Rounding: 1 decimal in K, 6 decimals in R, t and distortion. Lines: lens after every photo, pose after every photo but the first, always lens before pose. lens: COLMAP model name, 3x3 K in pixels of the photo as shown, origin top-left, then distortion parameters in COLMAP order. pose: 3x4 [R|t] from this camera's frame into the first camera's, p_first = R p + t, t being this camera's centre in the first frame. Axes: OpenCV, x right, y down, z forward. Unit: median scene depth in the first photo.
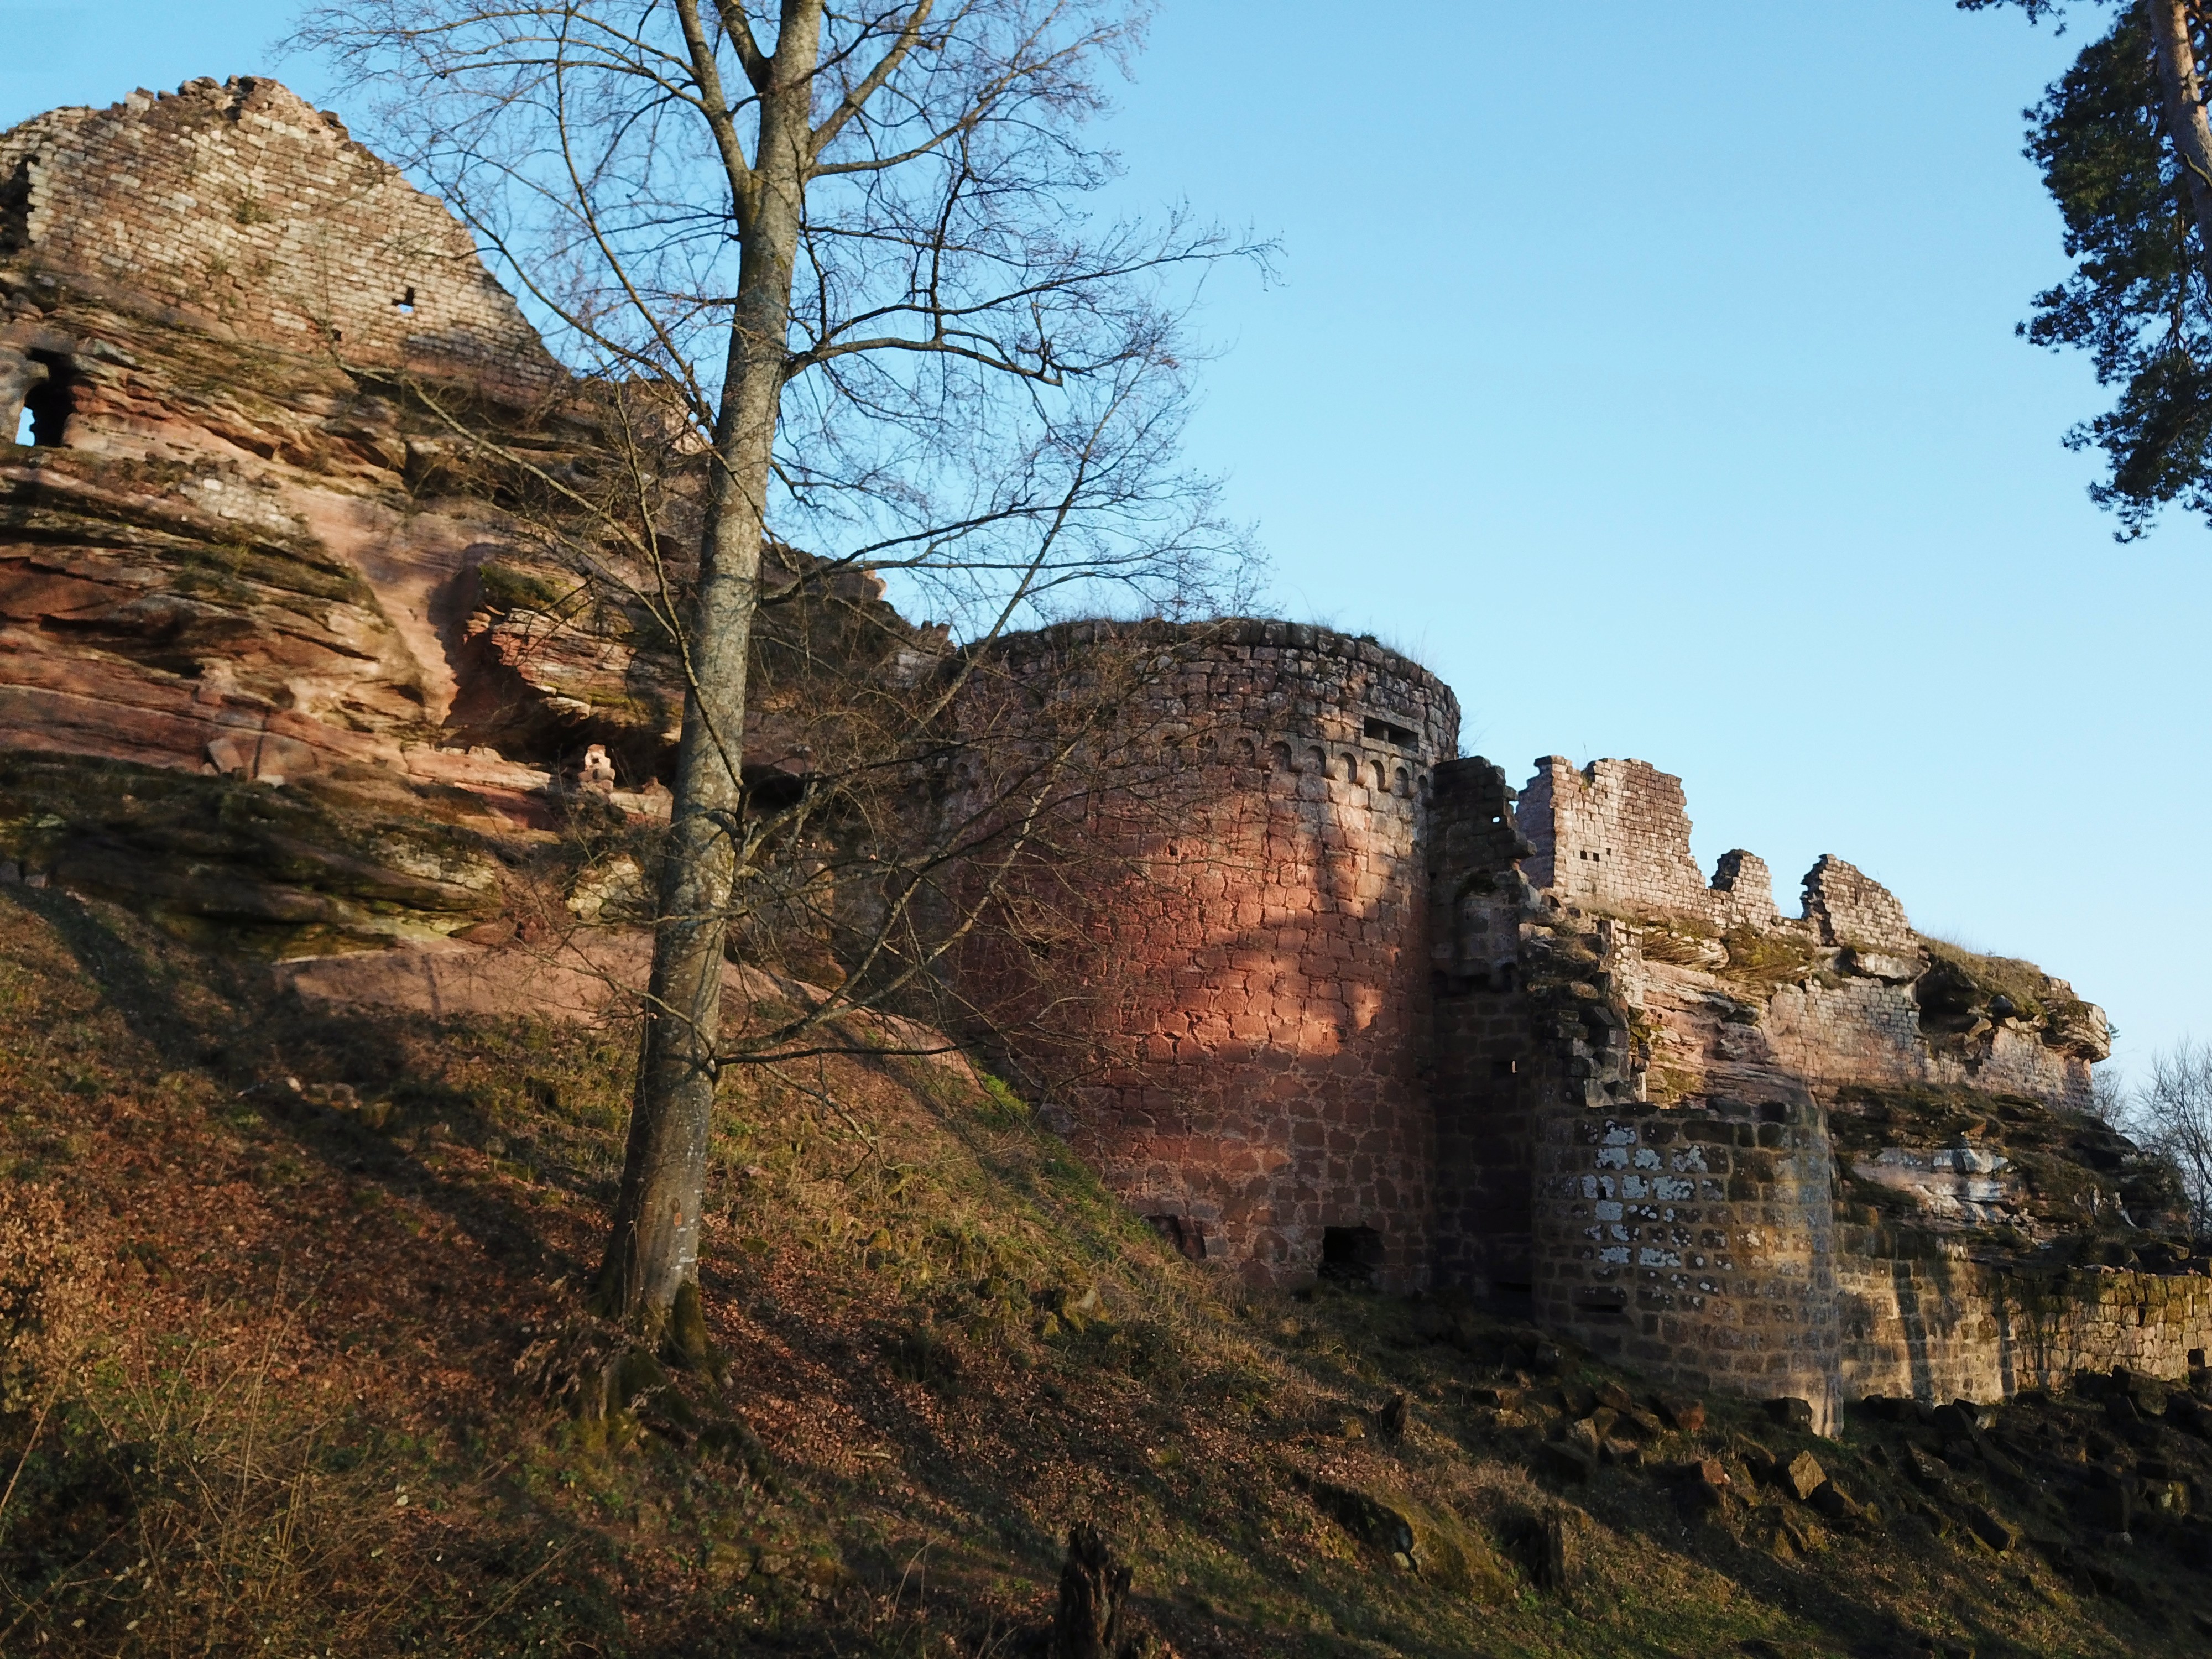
lens RADIAL K [[1689.2, 0, 1110.1], [0, 1689.2, 832.6], [0, 0, 1]] dist [0.016333, -0.000223]
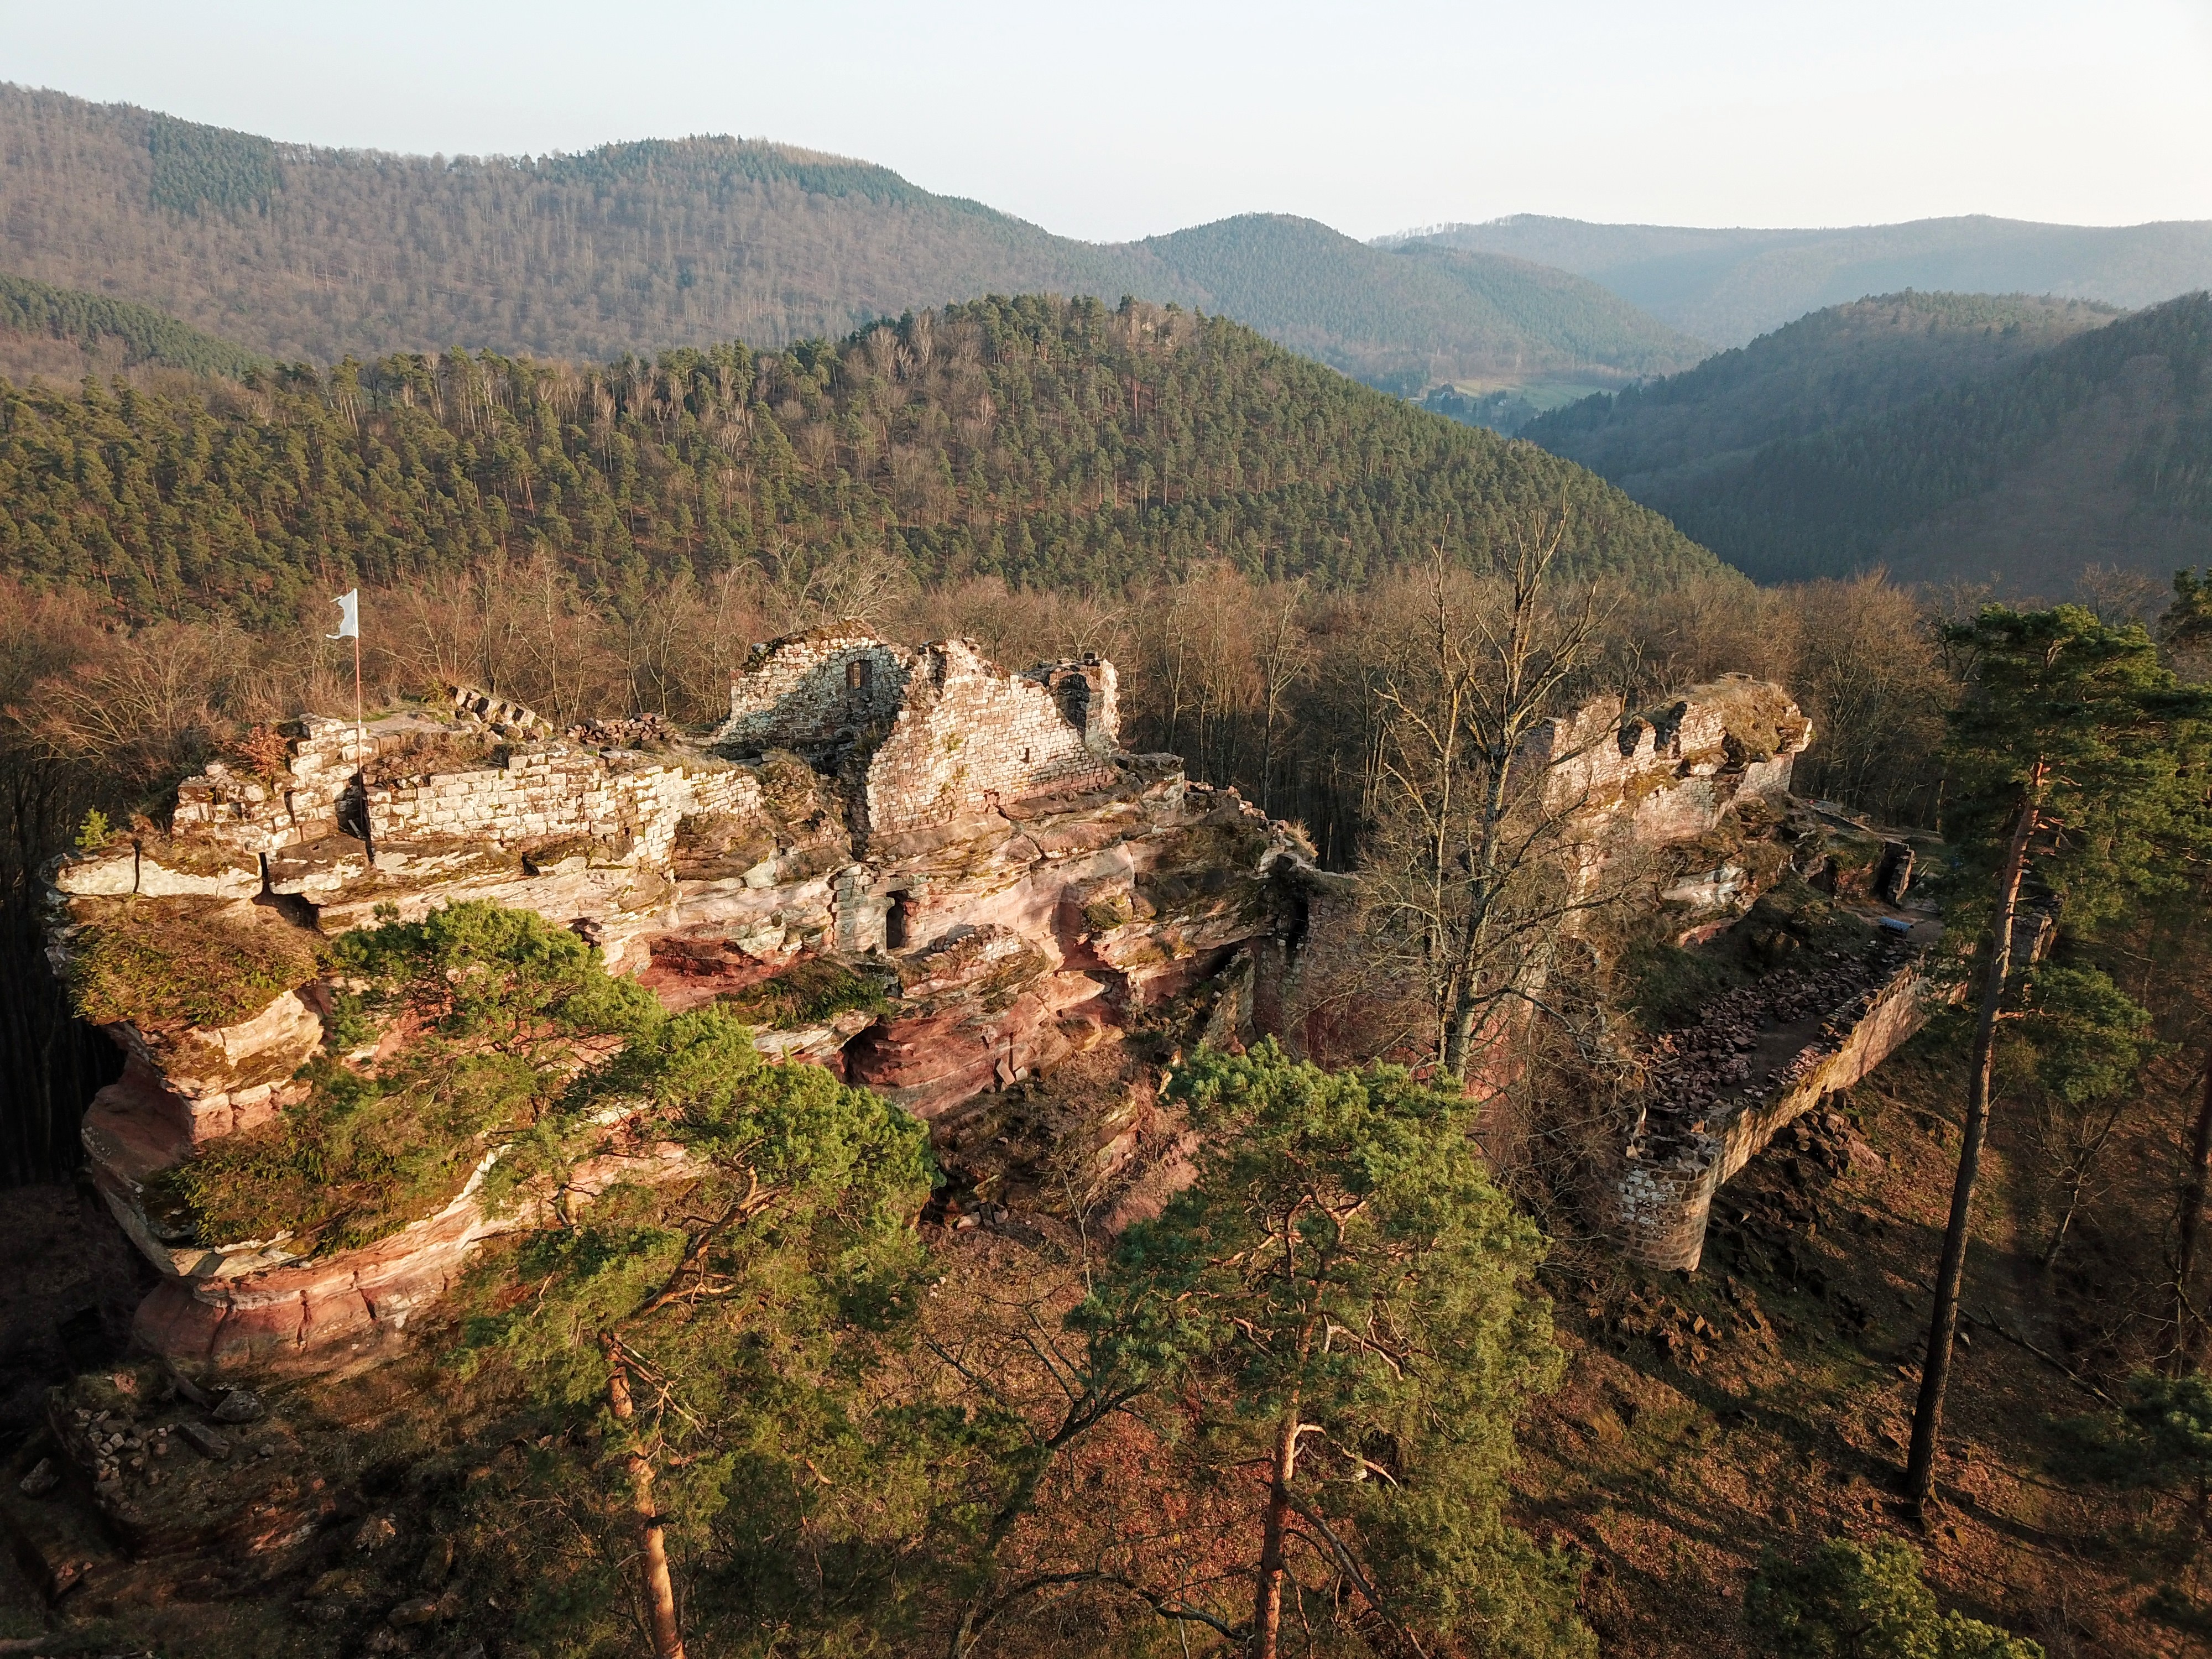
lens RADIAL K [[1689.2, 0, 1098.2], [0, 1689.2, 831.9], [0, 0, 1]] dist [0.016333, -0.000223]
pose [[0.980320, -0.065282, 0.186309, -0.812877], [-0.049032, 0.833656, 0.550103, -1.430573], [-0.191229, -0.548412, 0.814049, -0.466059]]
